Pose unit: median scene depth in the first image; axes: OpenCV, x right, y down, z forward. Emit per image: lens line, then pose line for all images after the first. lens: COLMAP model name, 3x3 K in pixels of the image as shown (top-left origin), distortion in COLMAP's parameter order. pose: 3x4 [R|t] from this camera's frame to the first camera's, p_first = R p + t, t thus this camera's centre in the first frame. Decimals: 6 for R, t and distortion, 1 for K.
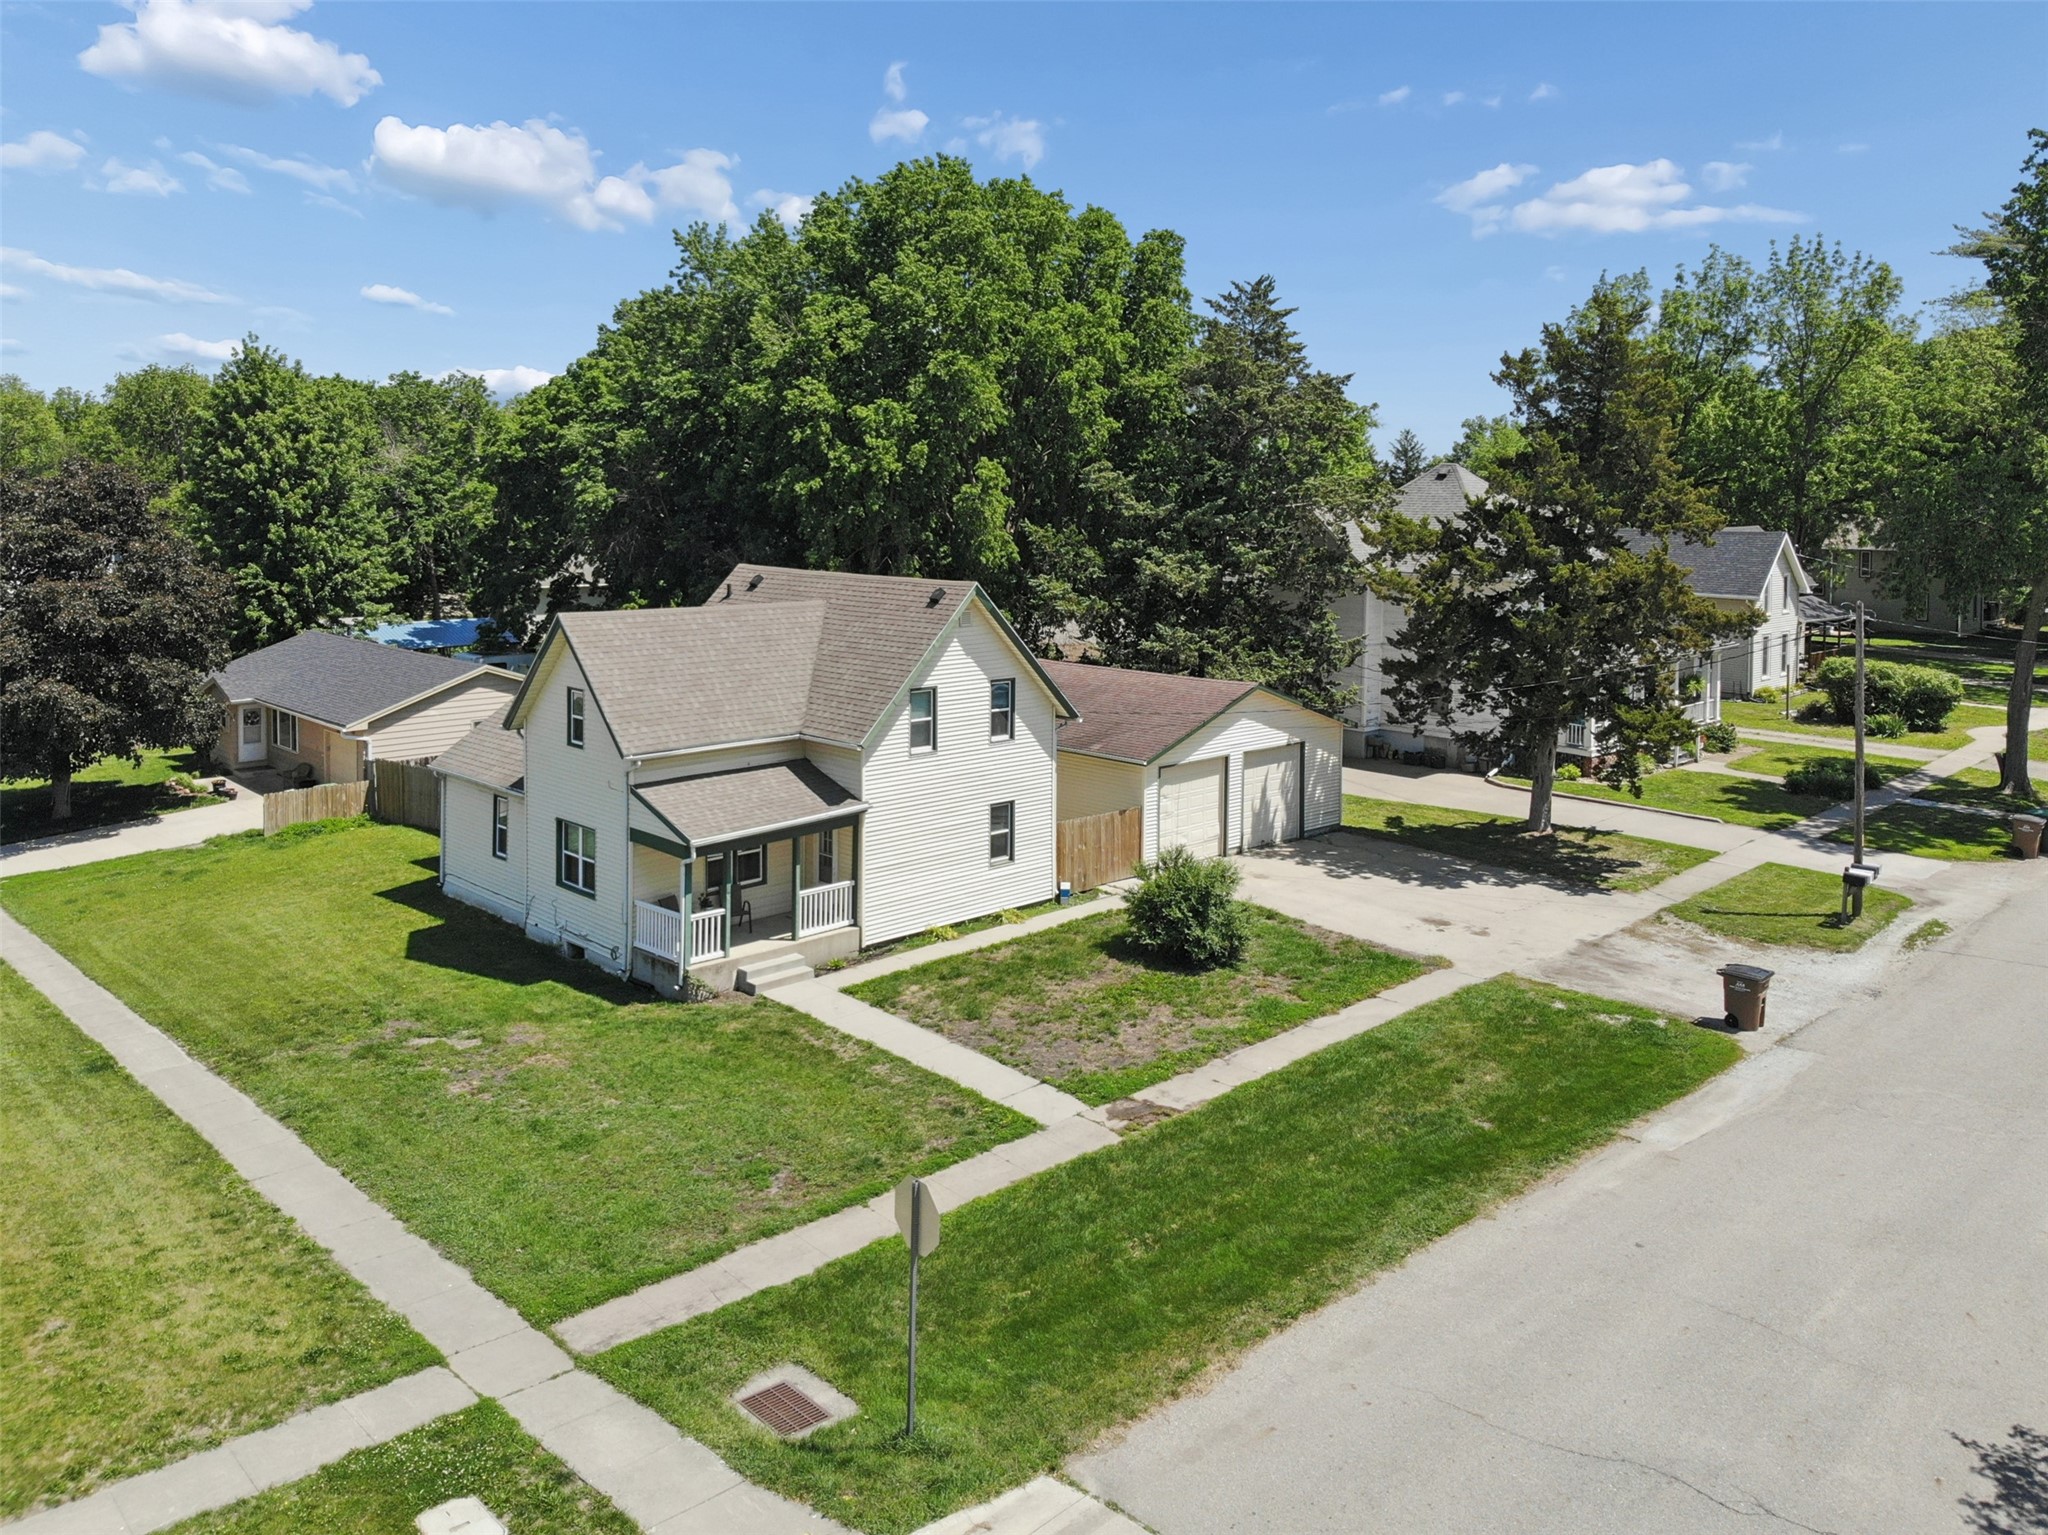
lens RADIAL K [[1575.2, 0, 1024.5], [0, 1575.2, 524.4], [0, 0, 1]] dist [0.015120, -0.064832]
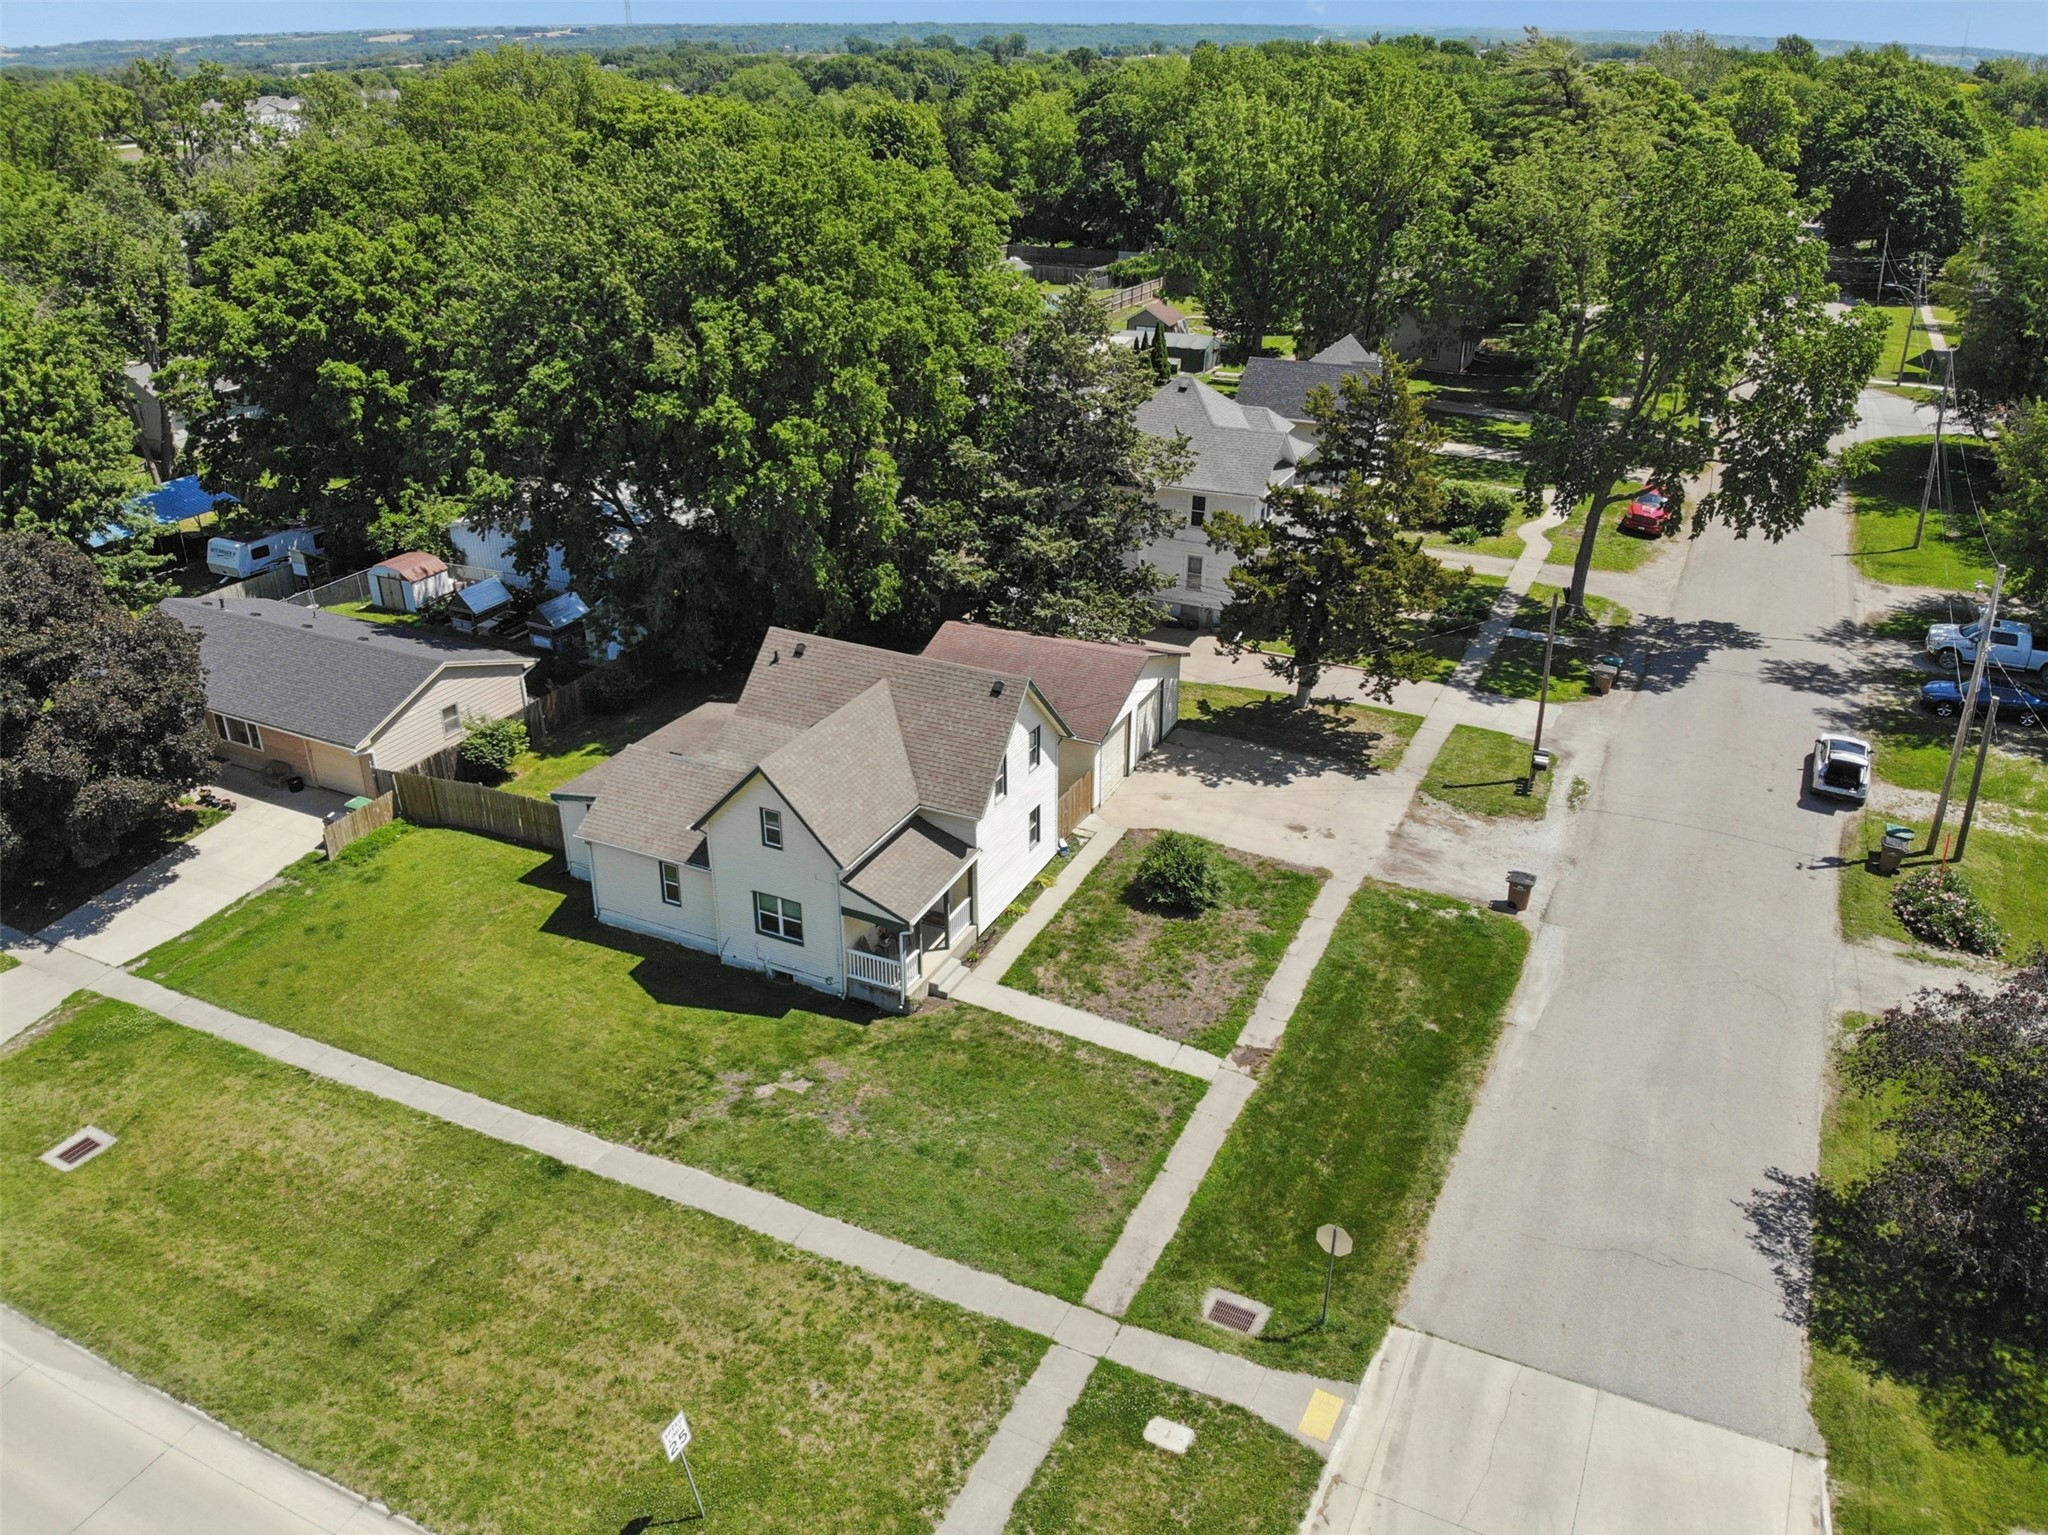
lens RADIAL K [[1504.9, 0, 1005.3], [0, 1504.9, 725.9], [0, 0, 1]] dist [0.076932, -0.191544]
pose [[0.941456, -0.150652, 0.301604, -0.456331], [0.017855, 0.915630, 0.401626, -0.454492], [-0.336663, -0.372728, 0.864715, -0.137863]]
